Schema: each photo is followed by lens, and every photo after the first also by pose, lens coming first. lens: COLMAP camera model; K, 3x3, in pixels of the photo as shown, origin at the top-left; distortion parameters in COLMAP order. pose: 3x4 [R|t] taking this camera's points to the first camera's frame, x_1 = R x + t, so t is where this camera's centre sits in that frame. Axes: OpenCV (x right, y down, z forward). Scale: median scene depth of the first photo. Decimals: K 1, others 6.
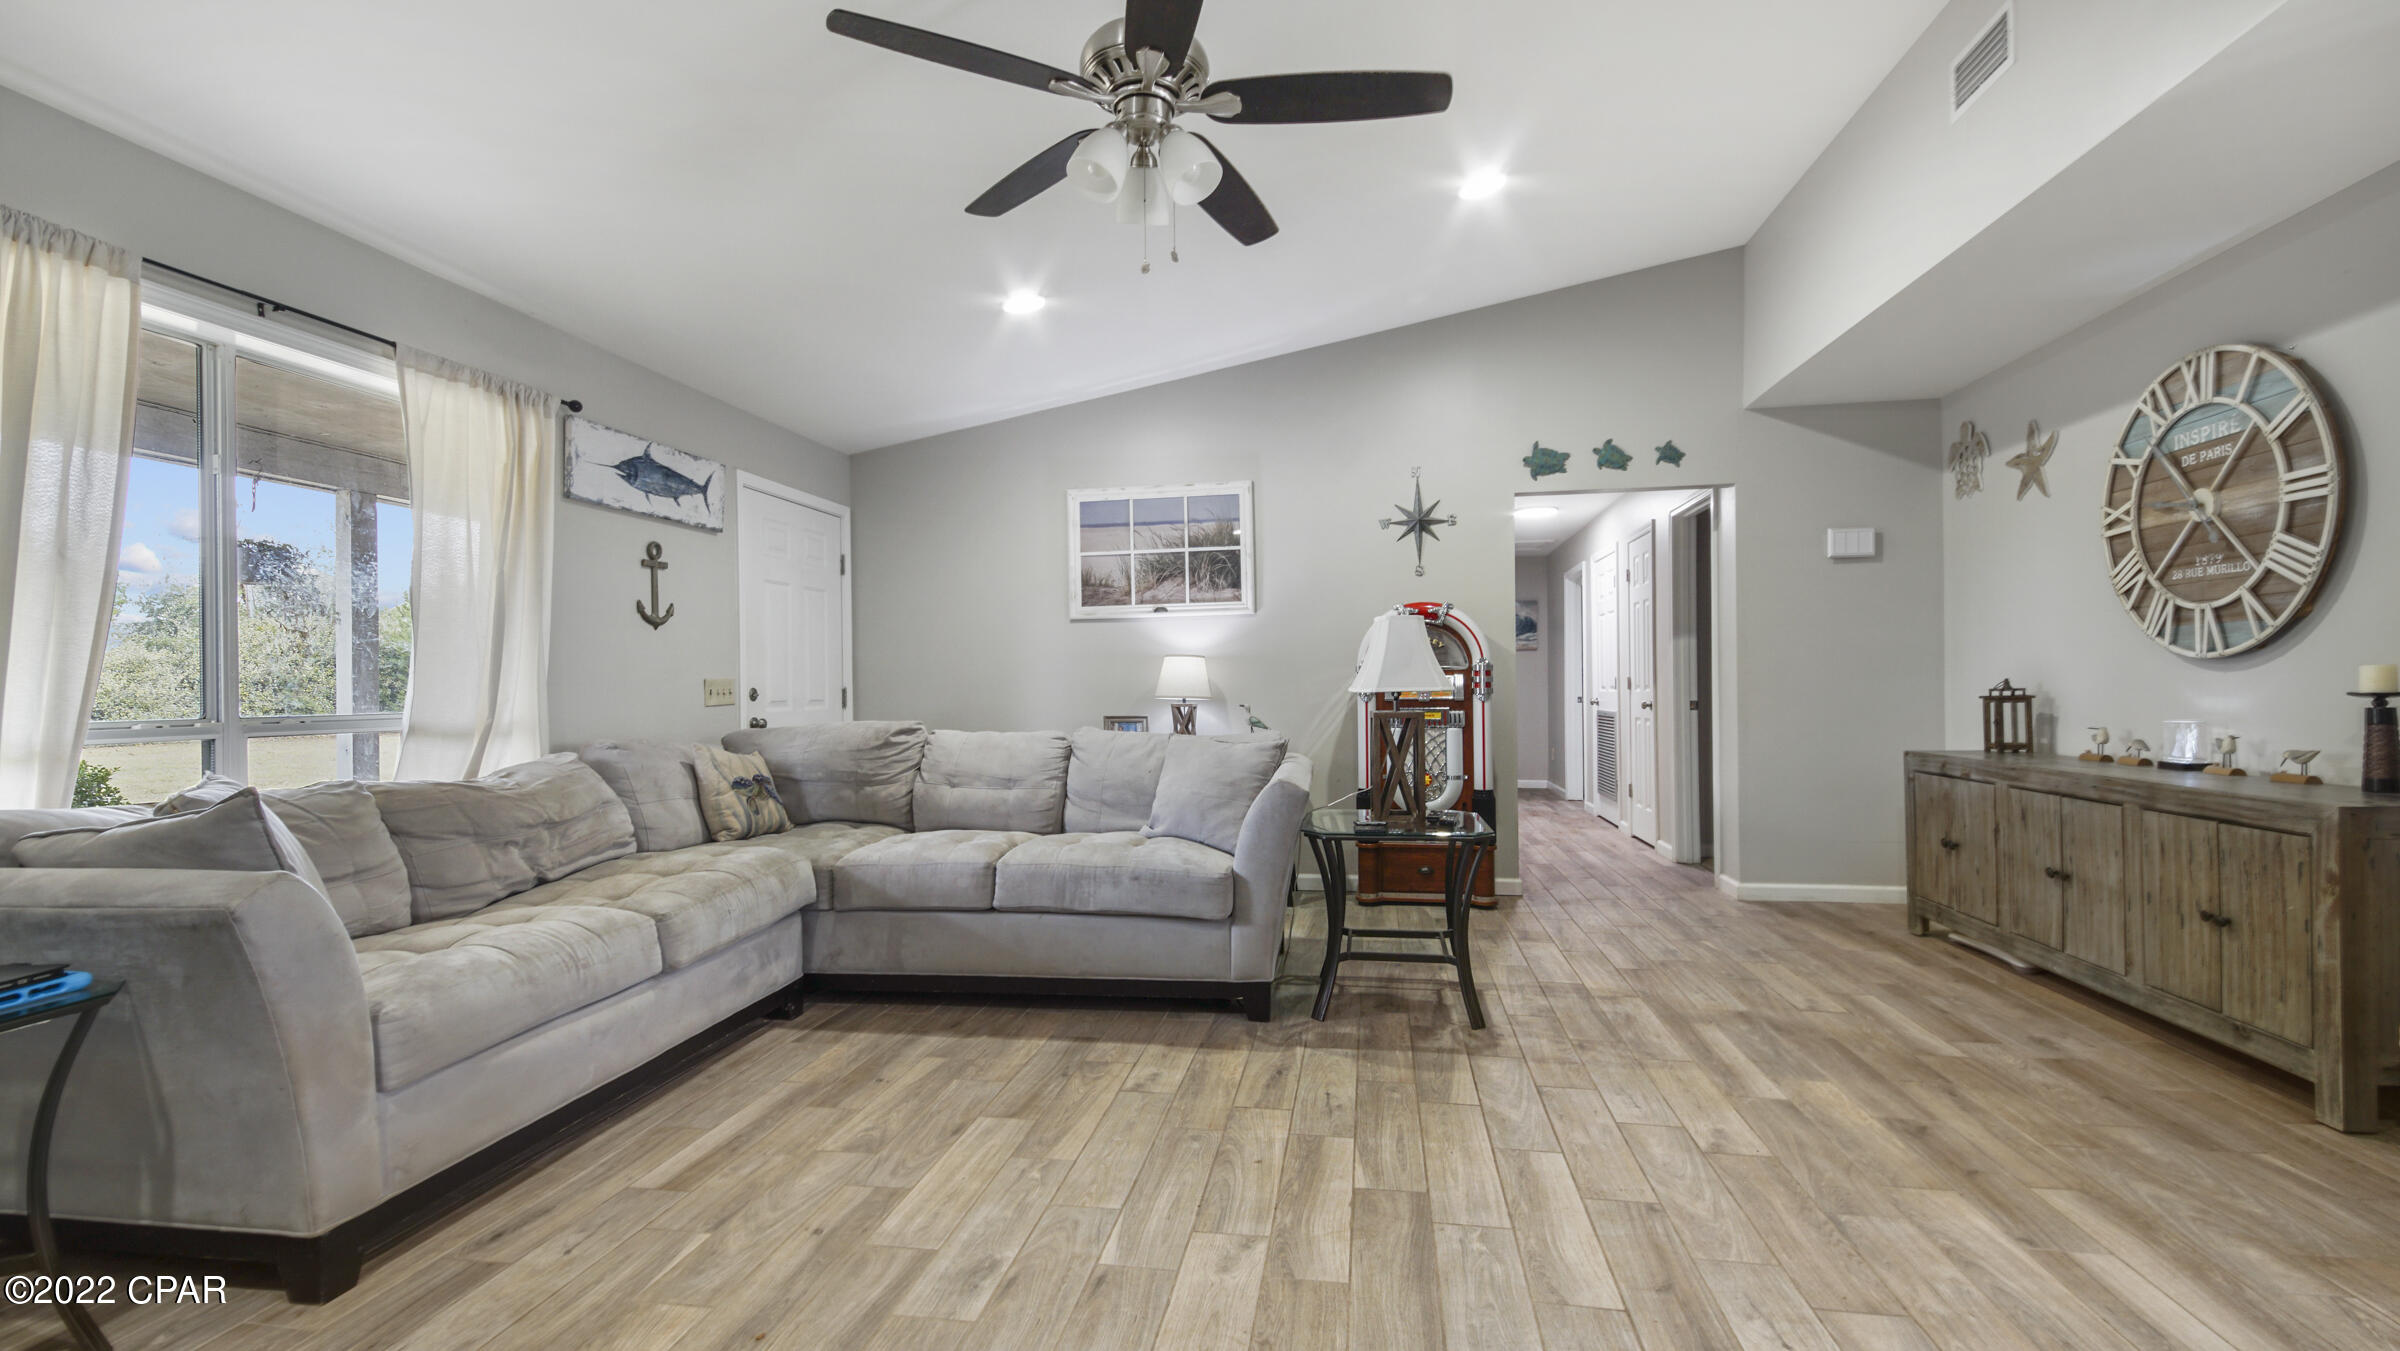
lens RADIAL K [[1048.4, 0, 1199.5], [0, 1048.4, 681.8], [0, 0, 1]] dist [0.036490, -0.021937]
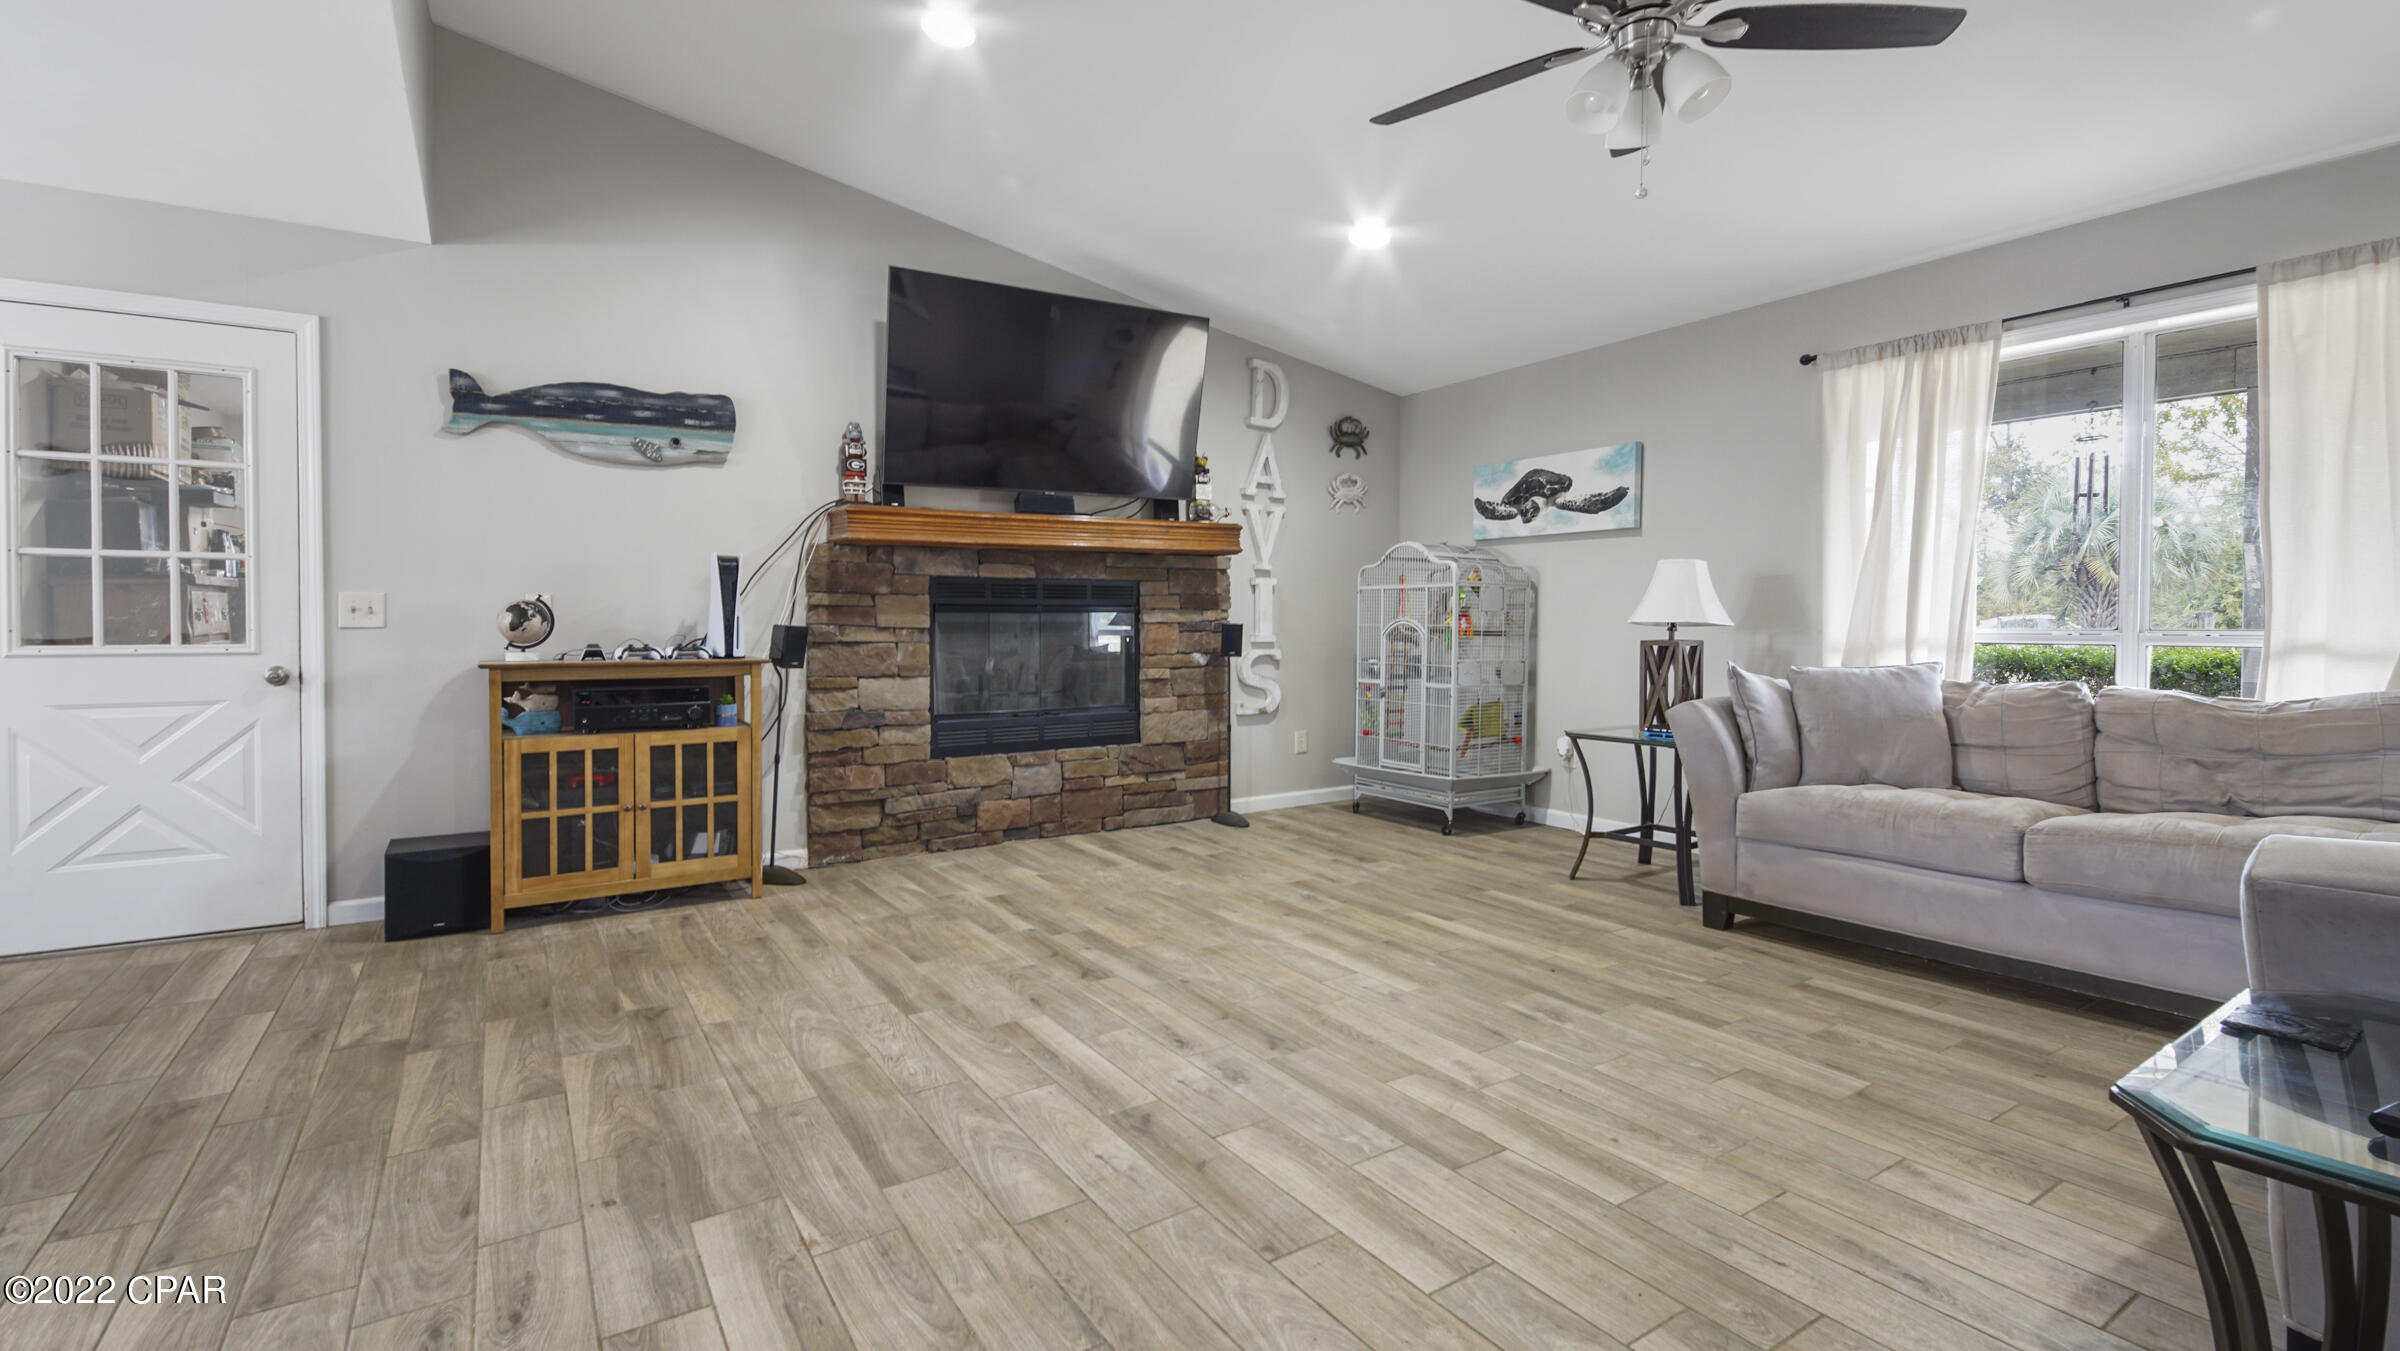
lens RADIAL K [[1062.5, 0, 1211.1], [0, 1062.5, 703.6], [0, 0, 1]] dist [0.037035, -0.024154]
pose [[-0.730777, 0.065863, -0.679431, 0.700754], [0.015063, 0.996648, 0.080413, 0.001639], [0.682450, 0.048530, -0.729320, 1.089516]]
